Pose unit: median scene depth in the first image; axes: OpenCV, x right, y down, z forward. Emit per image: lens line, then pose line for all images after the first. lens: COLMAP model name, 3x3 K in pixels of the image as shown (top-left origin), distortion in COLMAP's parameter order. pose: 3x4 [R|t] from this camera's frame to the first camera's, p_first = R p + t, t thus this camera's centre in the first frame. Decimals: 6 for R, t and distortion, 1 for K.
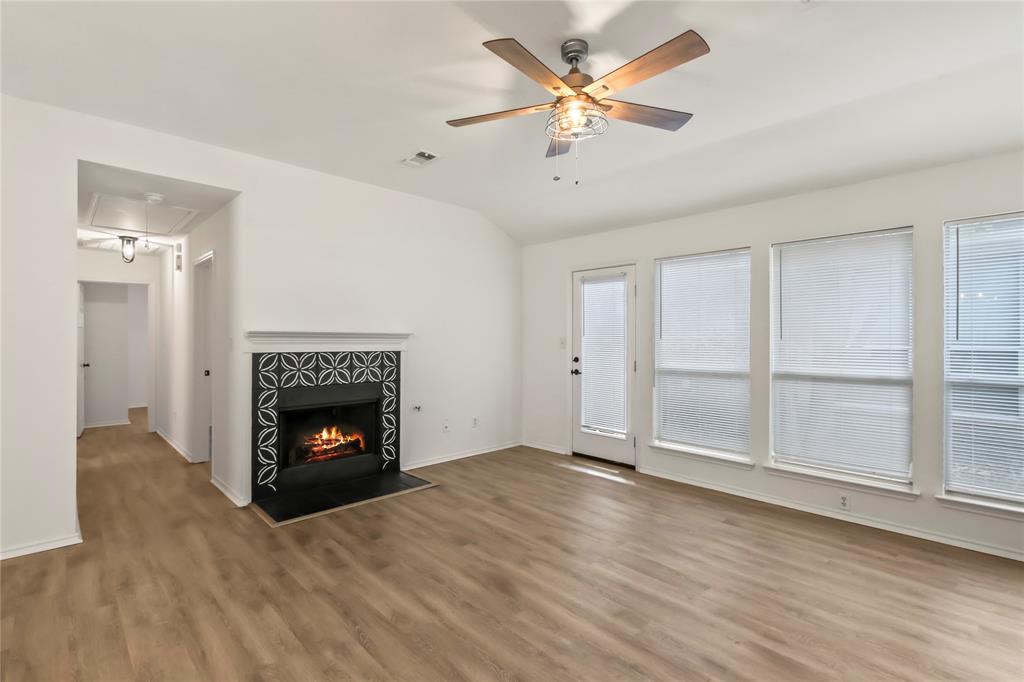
lens RADIAL K [[474.5, 0, 512.6], [0, 474.5, 337.0], [0, 0, 1]] dist [0.013157, -0.000745]
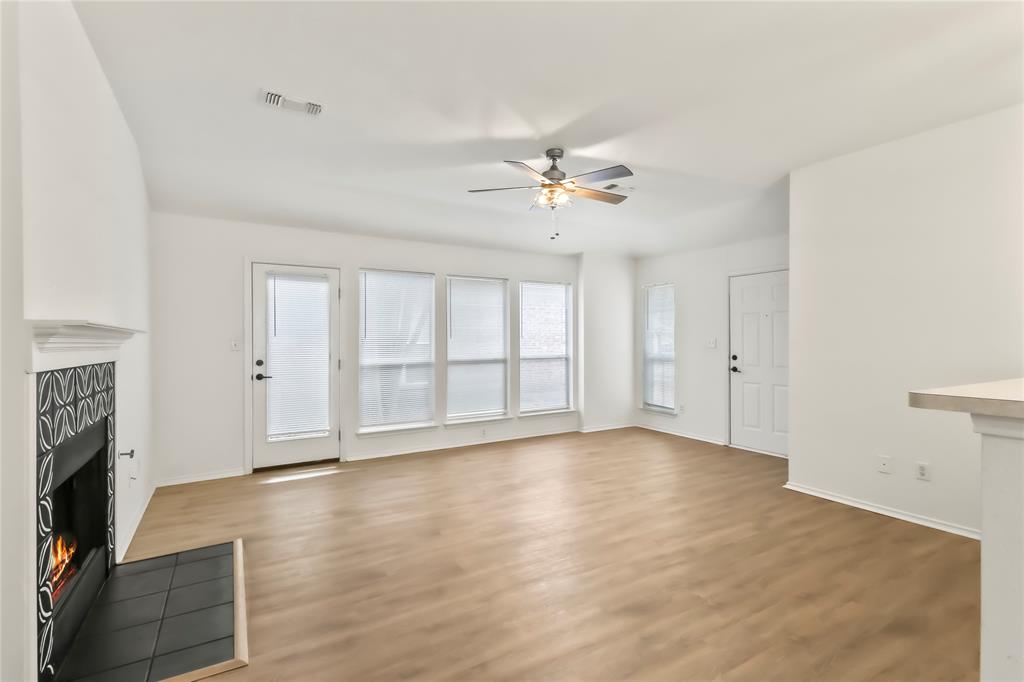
lens RADIAL K [[474.5, 0, 512.6], [0, 474.5, 337.0], [0, 0, 1]] dist [0.013157, -0.000745]
pose [[0.220010, -0.000446, 0.975498, -0.804192], [0.000588, 1.000000, 0.000325, -0.000057], [-0.975497, 0.000502, 0.220010, 0.443897]]
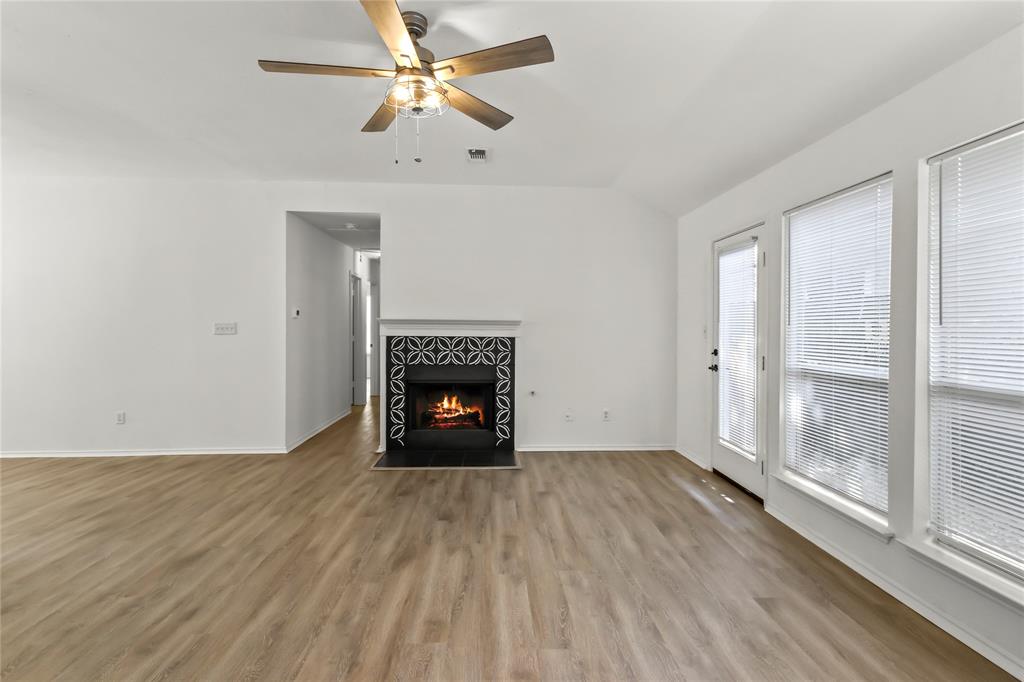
lens RADIAL K [[478.5, 0, 513.3], [0, 478.5, 329.3], [0, 0, 1]] dist [0.009133, -0.000760]
pose [[0.754077, 0.005827, -0.656760, 0.520870], [-0.001619, 0.999974, 0.007013, 0.005237], [0.656784, -0.004225, 0.754067, 0.224291]]
